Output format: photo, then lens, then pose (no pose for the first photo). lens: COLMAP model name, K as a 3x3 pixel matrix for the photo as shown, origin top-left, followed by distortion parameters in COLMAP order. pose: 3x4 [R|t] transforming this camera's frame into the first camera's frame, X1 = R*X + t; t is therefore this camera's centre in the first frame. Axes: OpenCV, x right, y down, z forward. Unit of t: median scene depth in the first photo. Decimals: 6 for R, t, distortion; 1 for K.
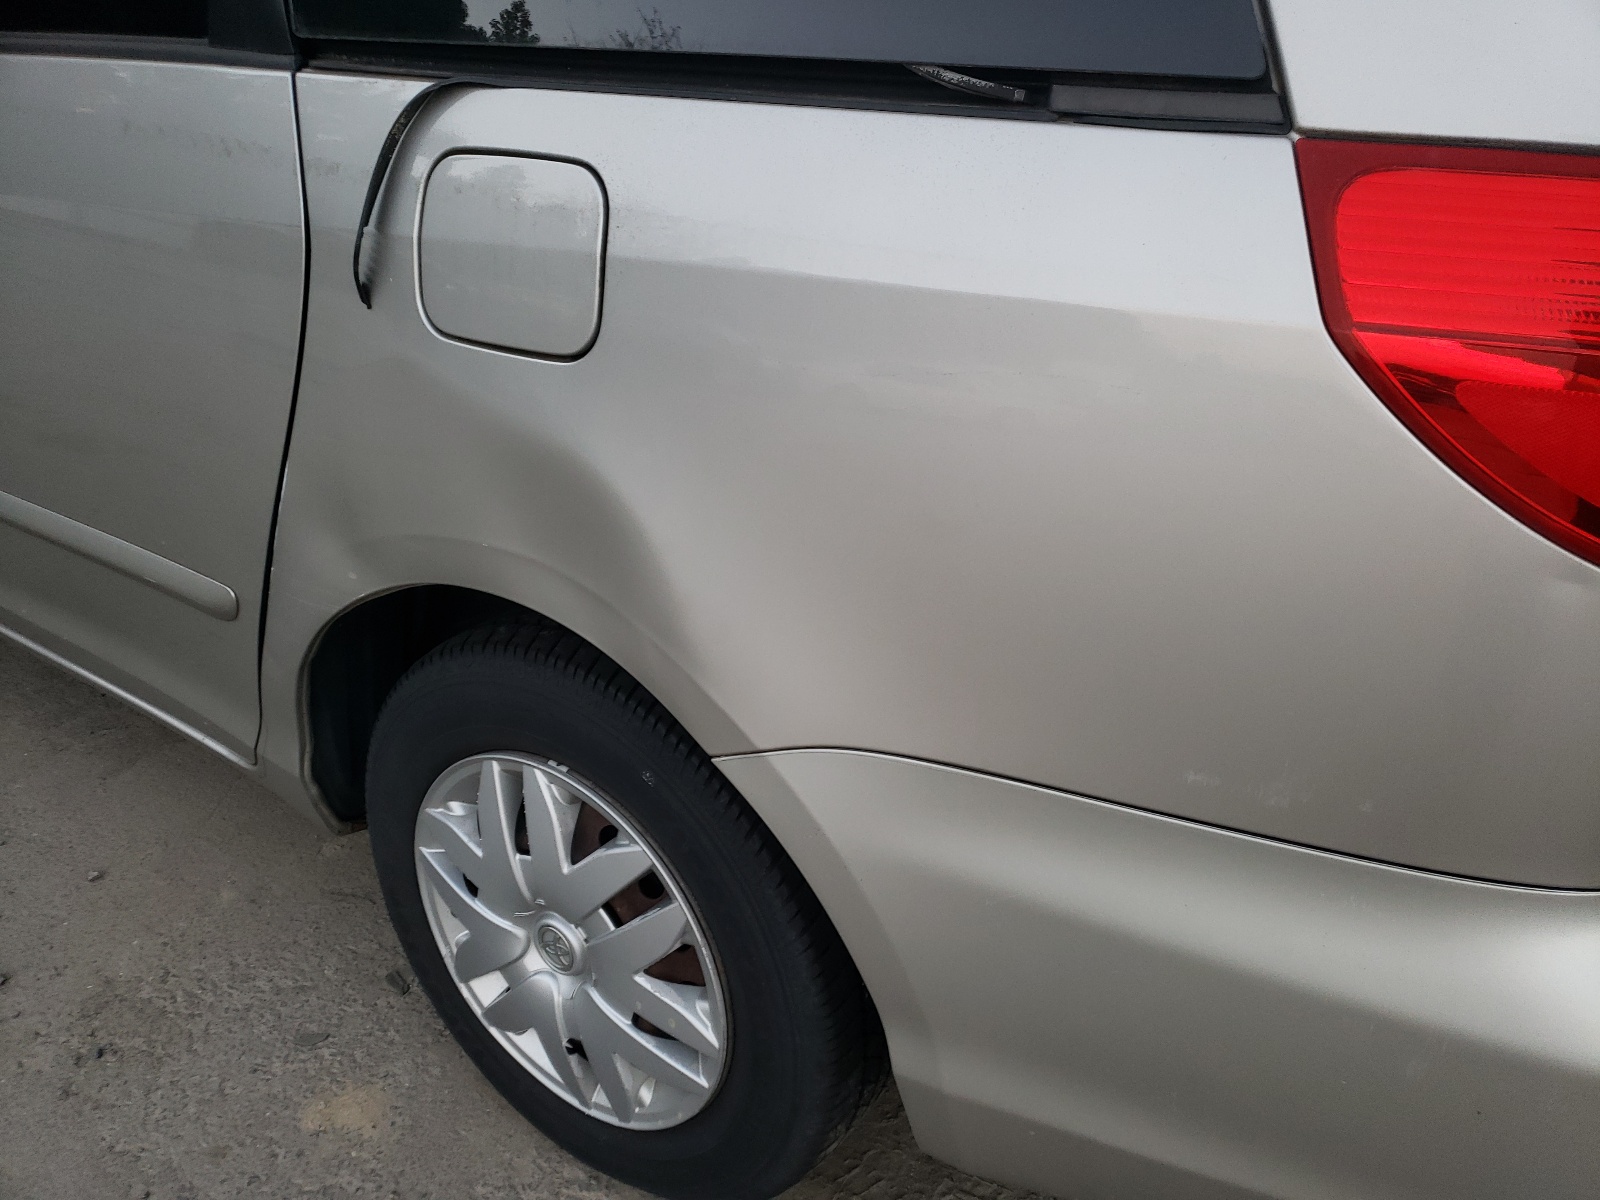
lens RADIAL K [[1217.3, 0, 795.4], [0, 1217.3, 607.8], [0, 0, 1]] dist [0.034798, 0.005109]
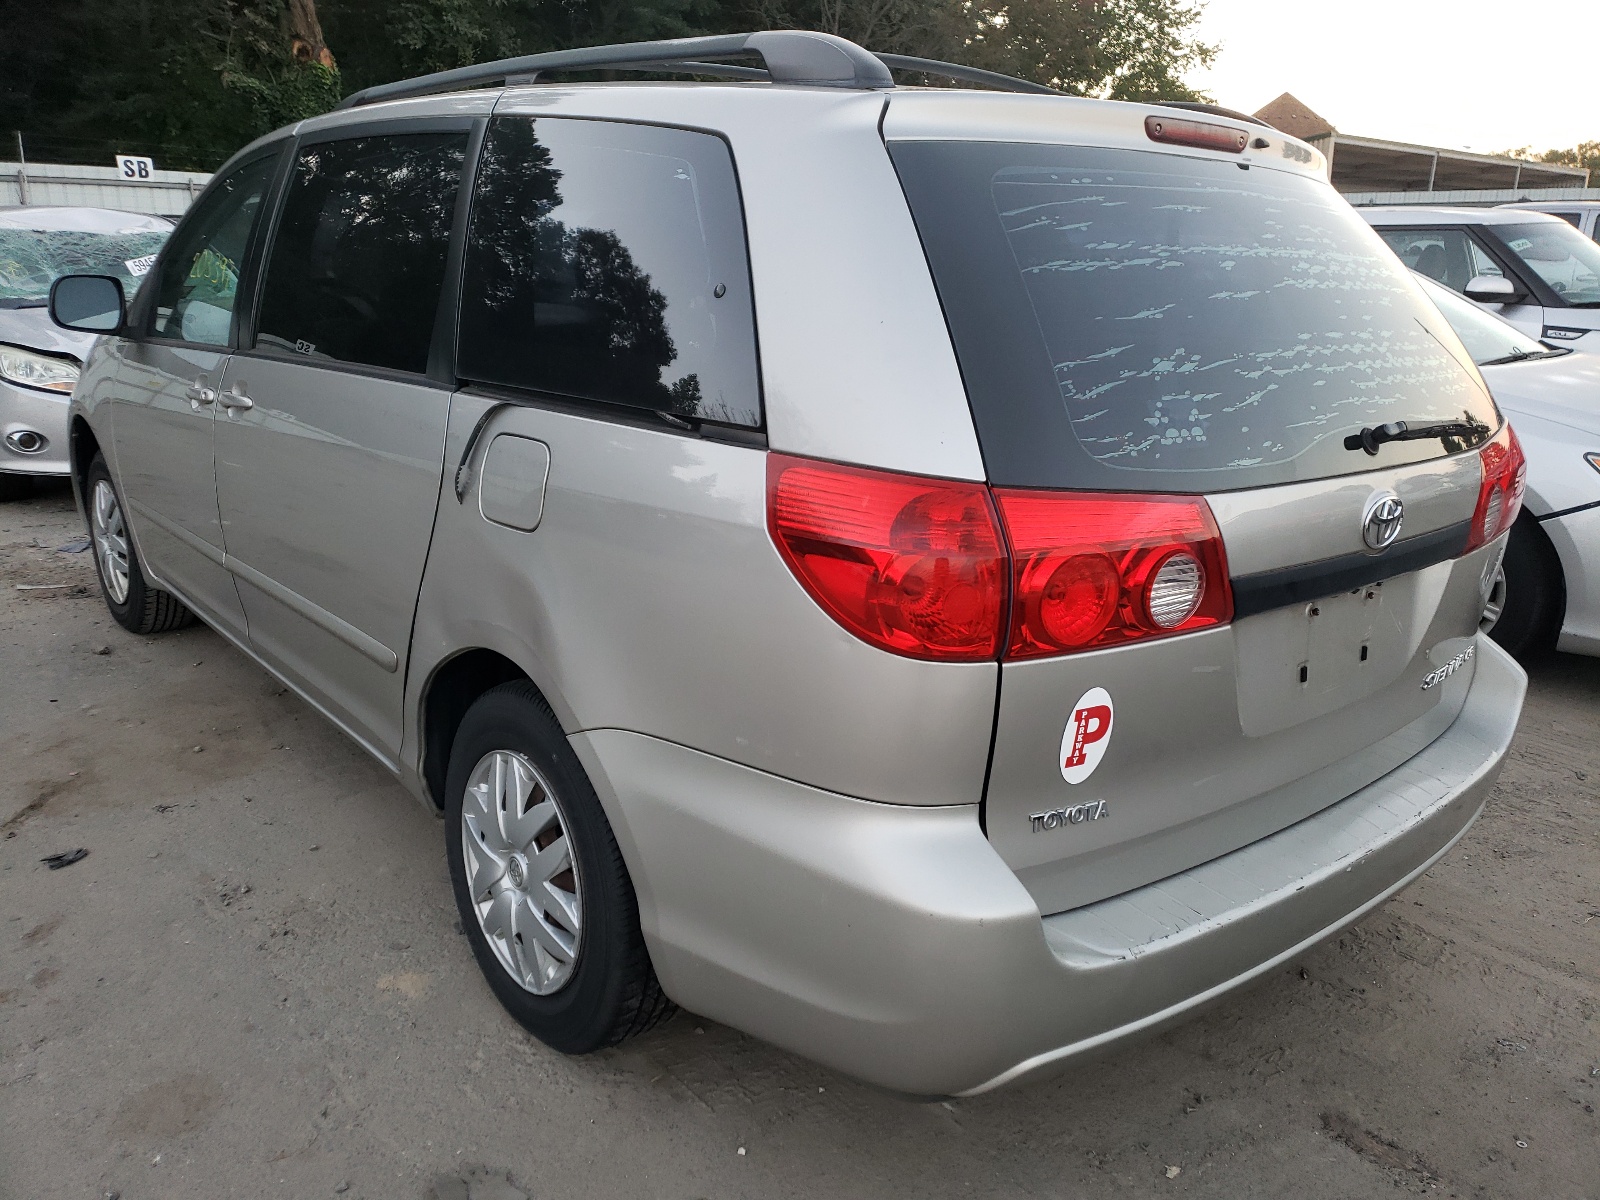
lens RADIAL K [[1217.3, 0, 804.7], [0, 1217.3, 601.9], [0, 0, 1]] dist [0.034798, 0.005109]
pose [[0.965538, 0.085634, -0.245769, 0.583686], [-0.135629, 0.971515, -0.194330, 0.187529], [0.222127, 0.220967, 0.949649, -0.621885]]
